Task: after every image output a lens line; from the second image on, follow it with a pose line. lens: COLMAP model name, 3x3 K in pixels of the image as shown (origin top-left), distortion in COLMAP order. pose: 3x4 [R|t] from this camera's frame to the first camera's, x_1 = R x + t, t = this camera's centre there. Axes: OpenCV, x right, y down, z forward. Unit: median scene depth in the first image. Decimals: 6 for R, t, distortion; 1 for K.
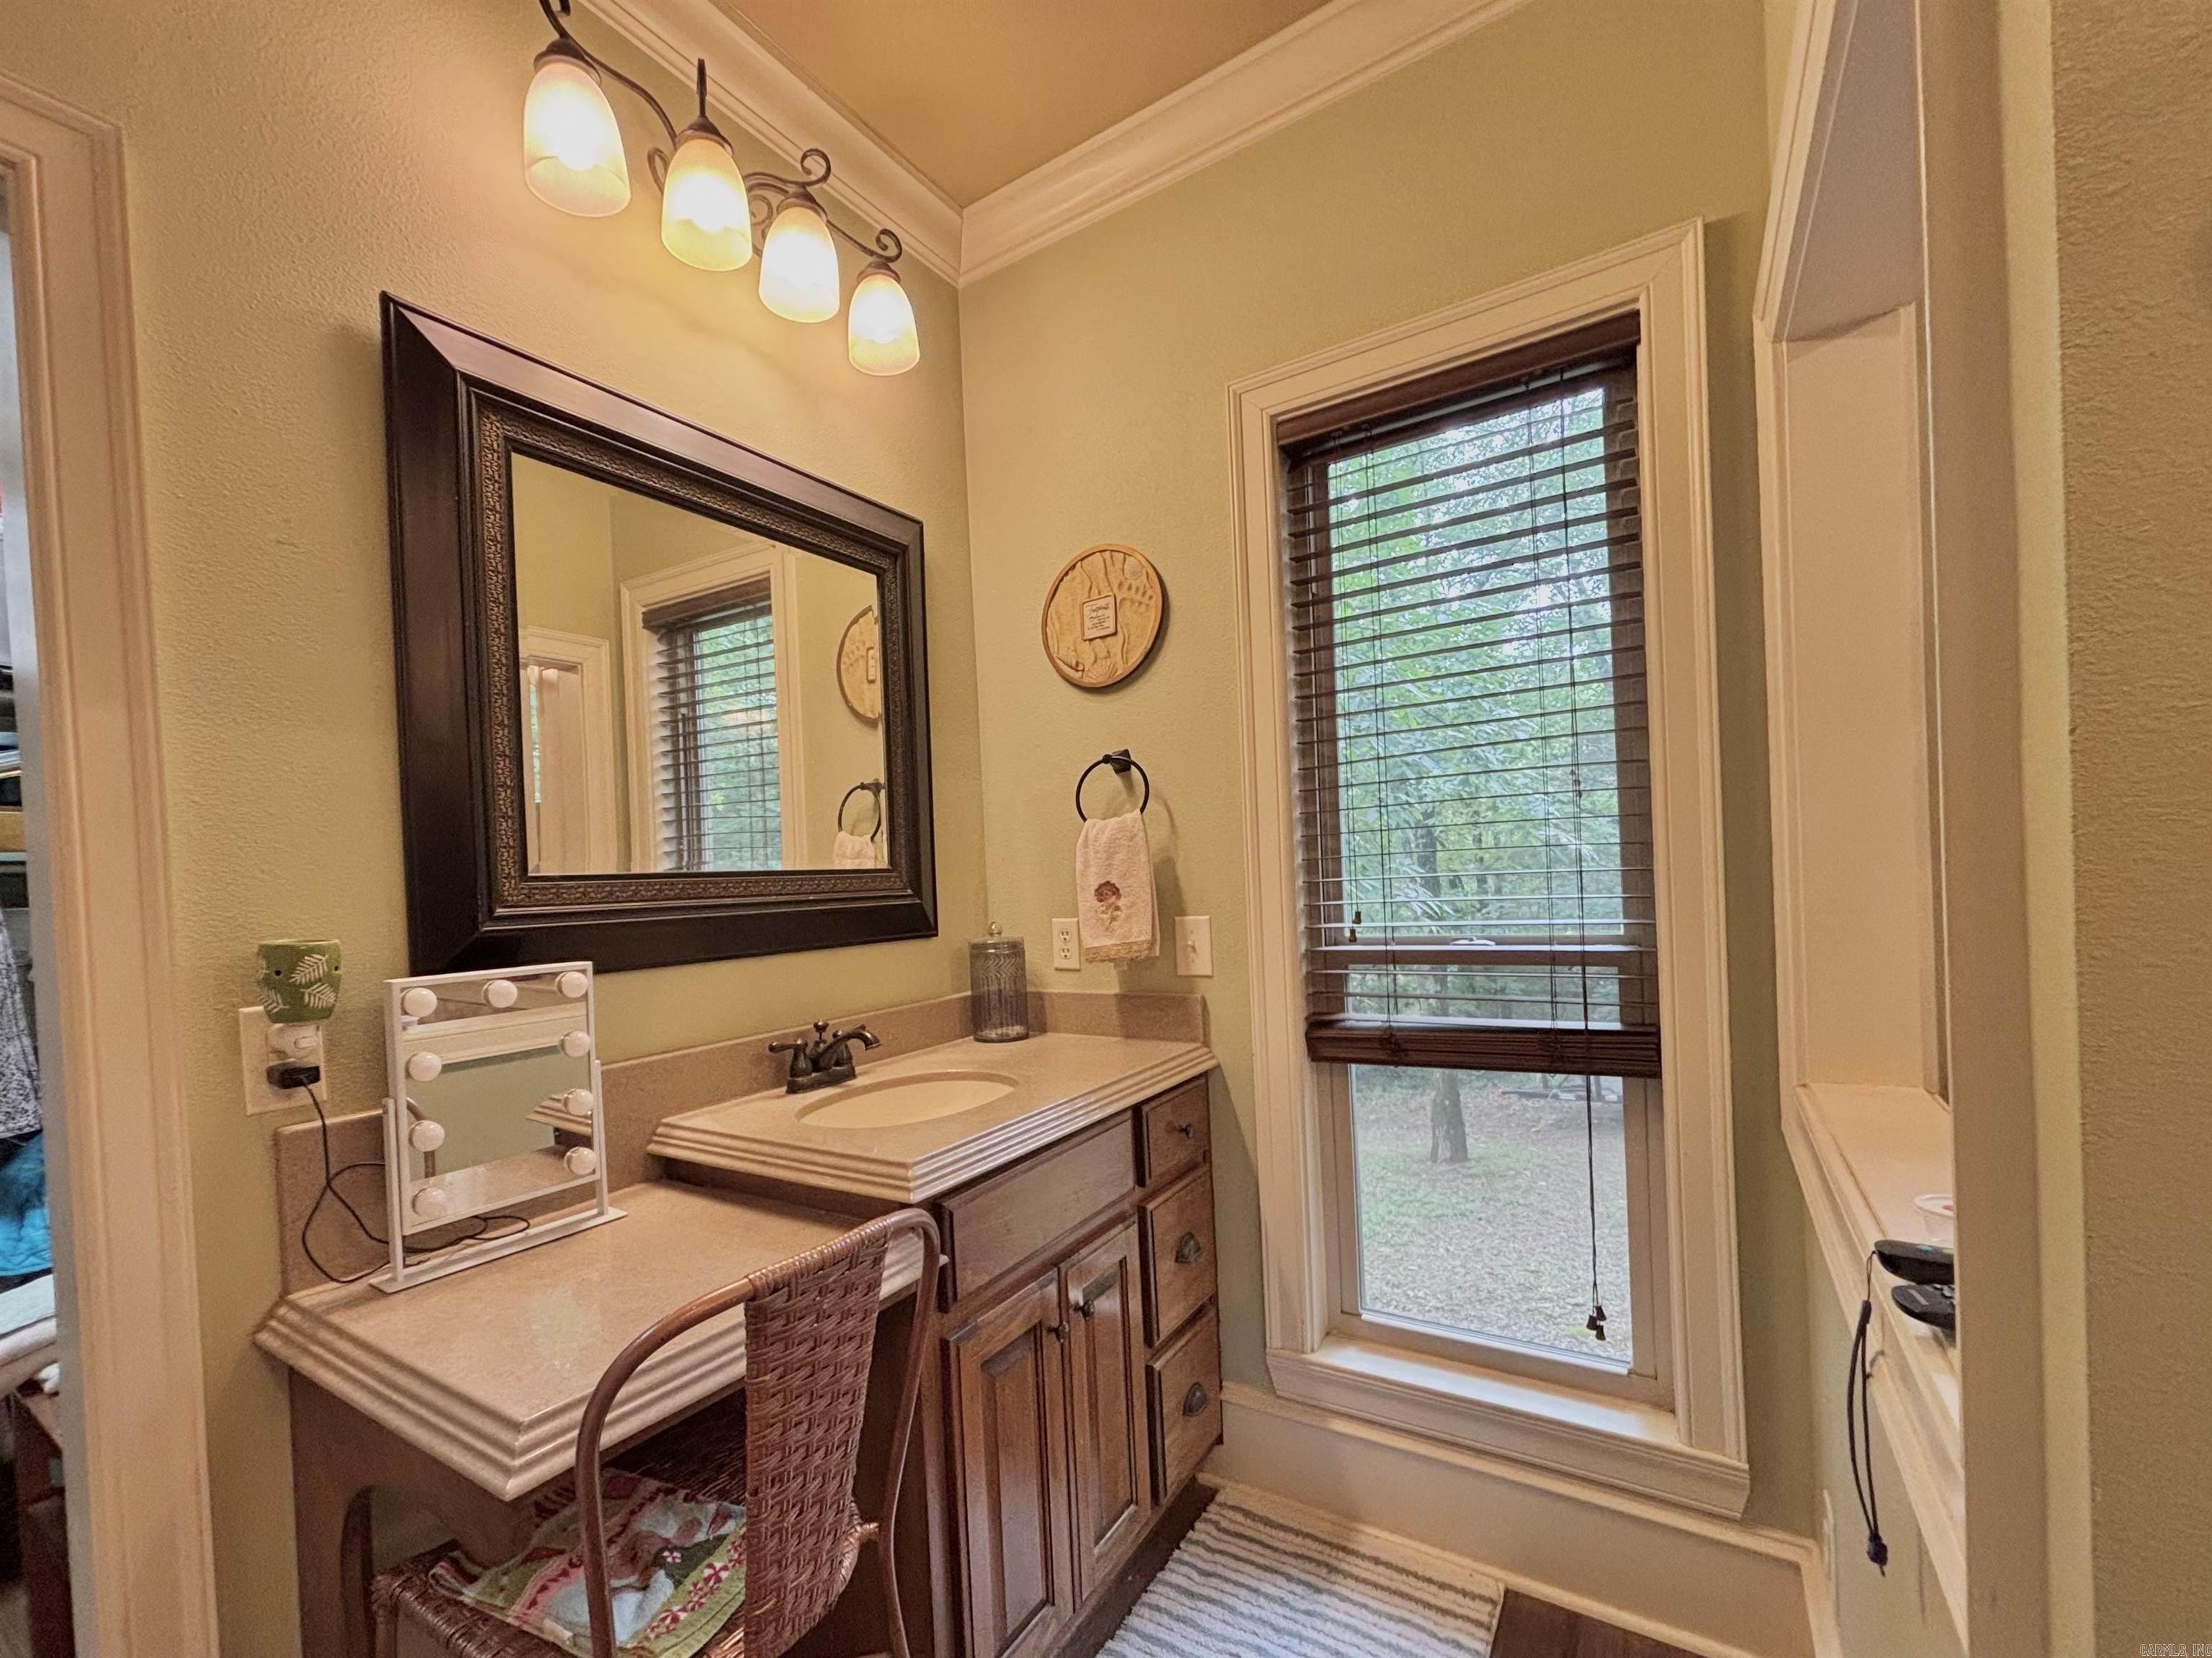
lens RADIAL K [[889.6, 0, 1116.9], [0, 889.6, 837.4], [0, 0, 1]] dist [0.001679, 0.000043]
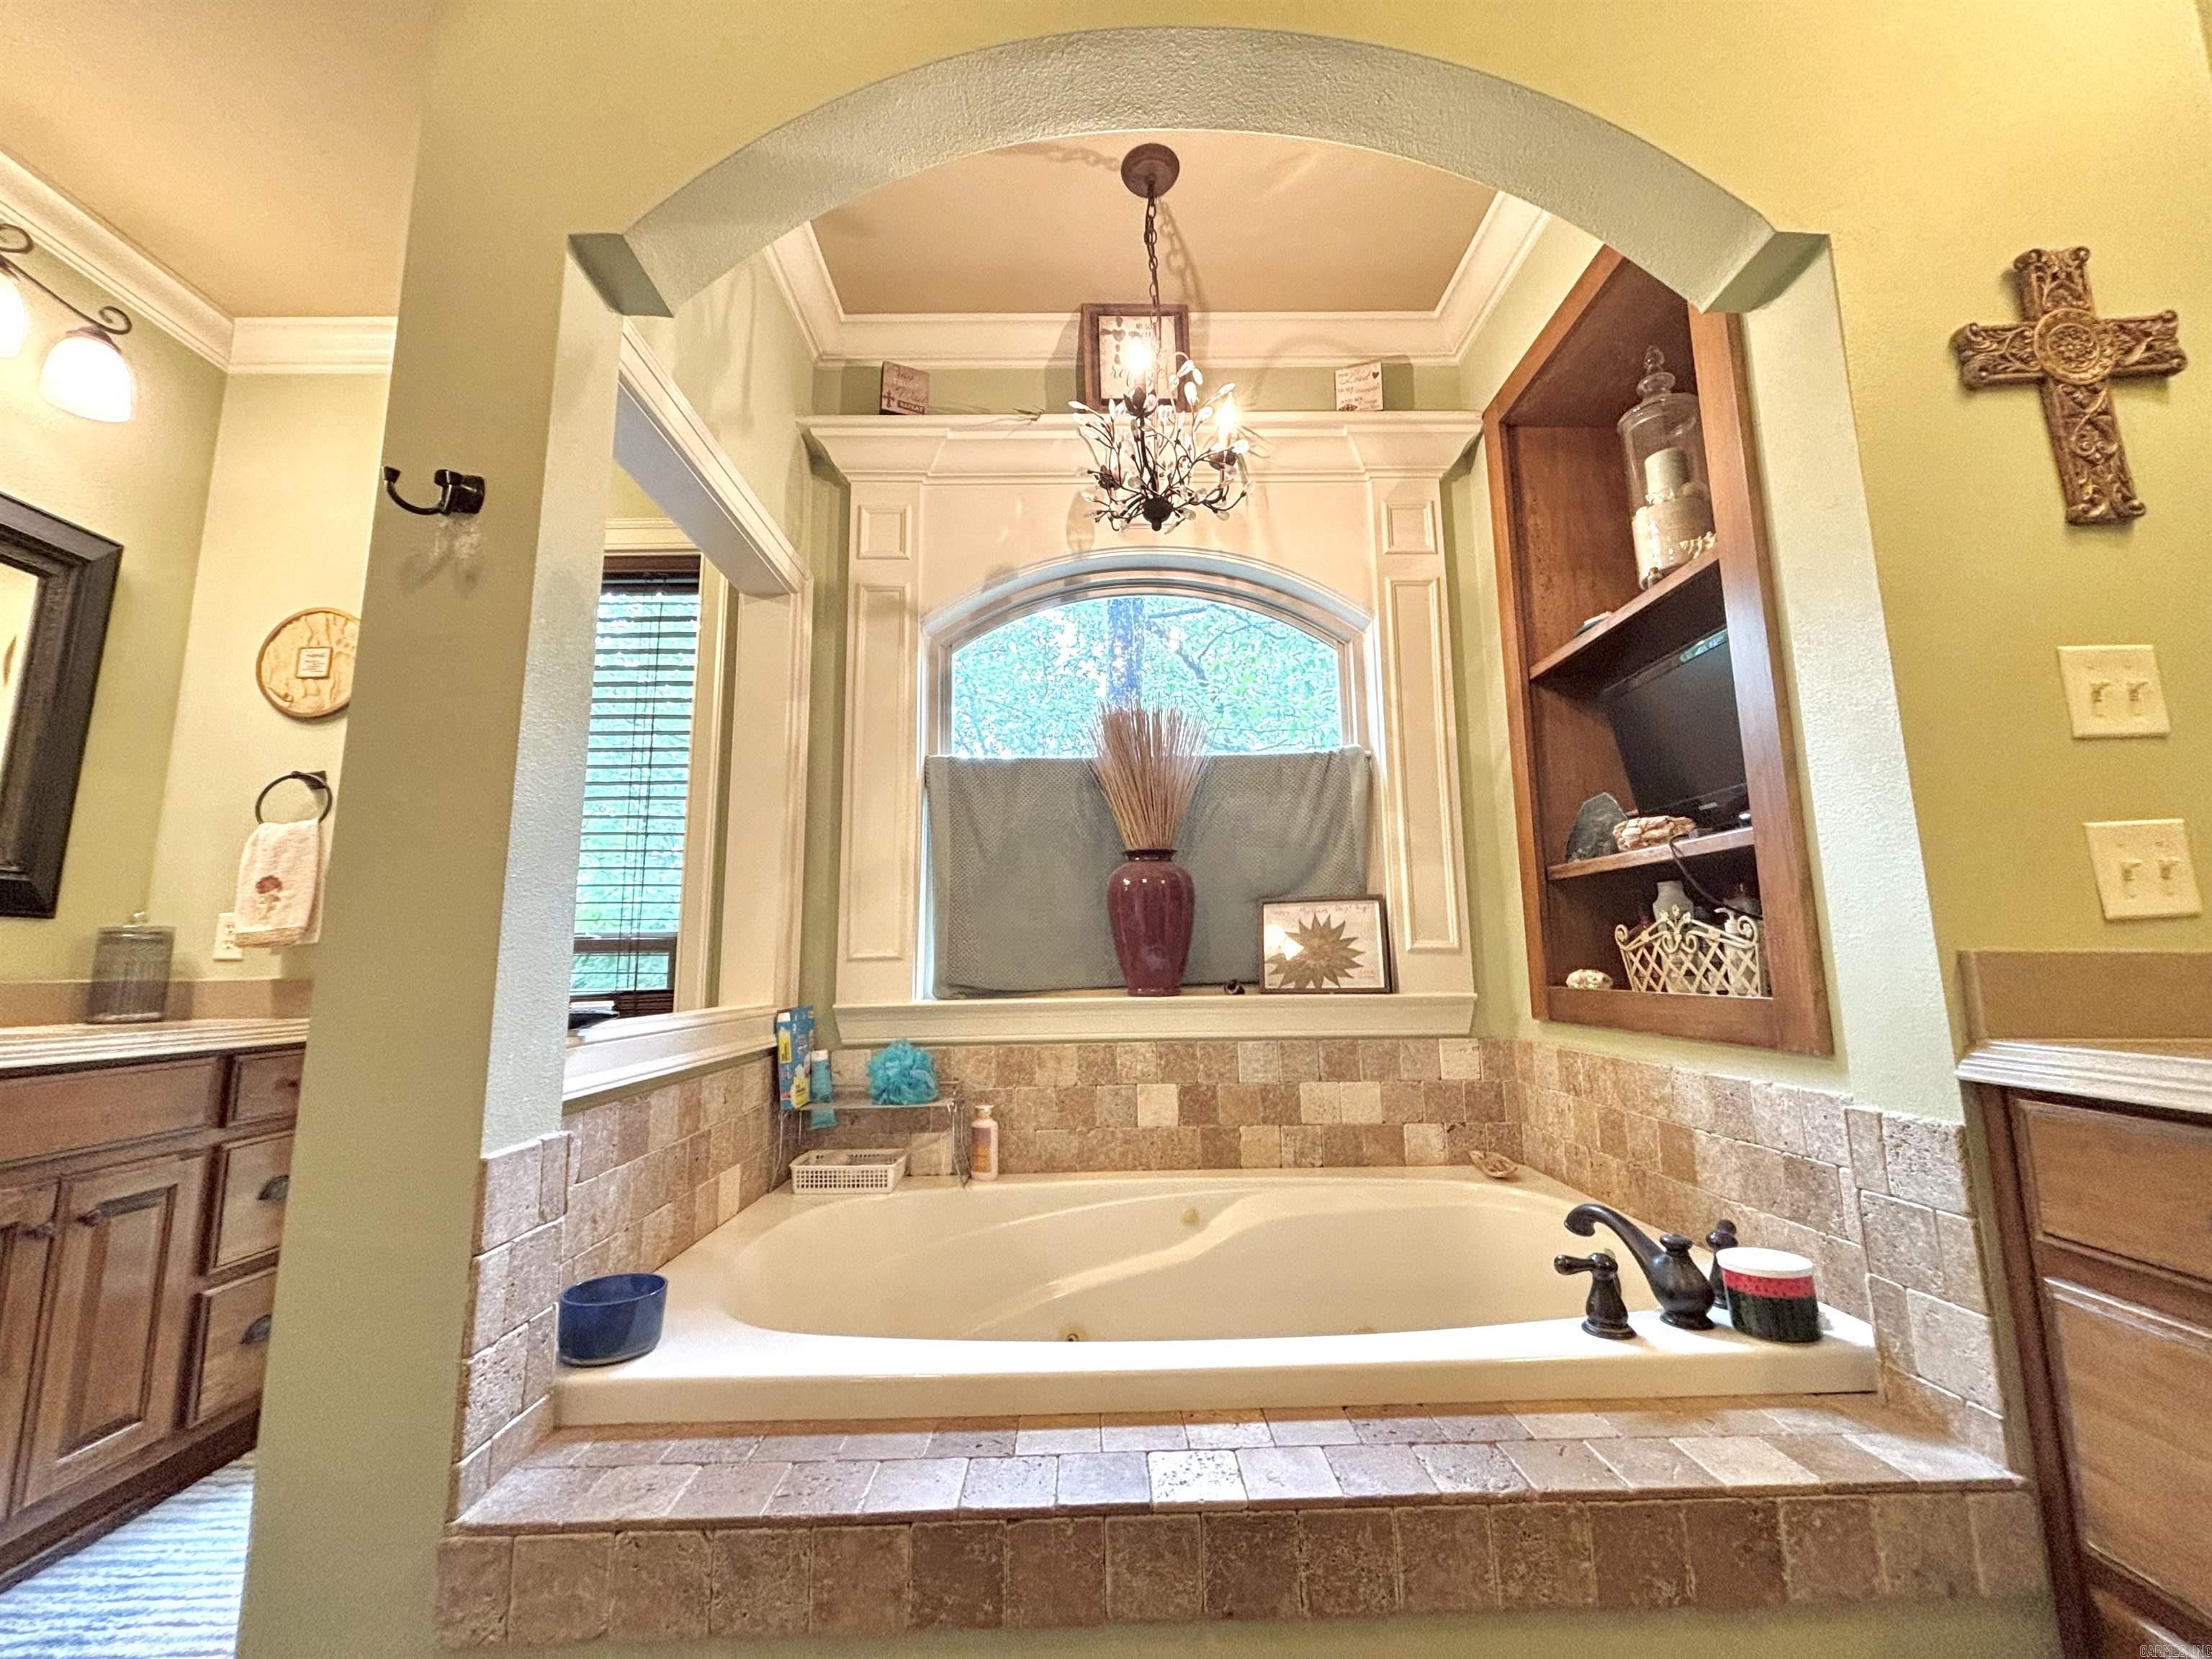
lens RADIAL K [[810.0, 0, 1100.5], [0, 810.0, 829.7], [0, 0, 1]] dist [0.002956, 0.000149]
pose [[0.855125, 0.128376, 0.502275, 0.373046], [-0.049680, 0.984688, -0.167095, 0.112242], [-0.516036, 0.117934, 0.848410, -0.476797]]
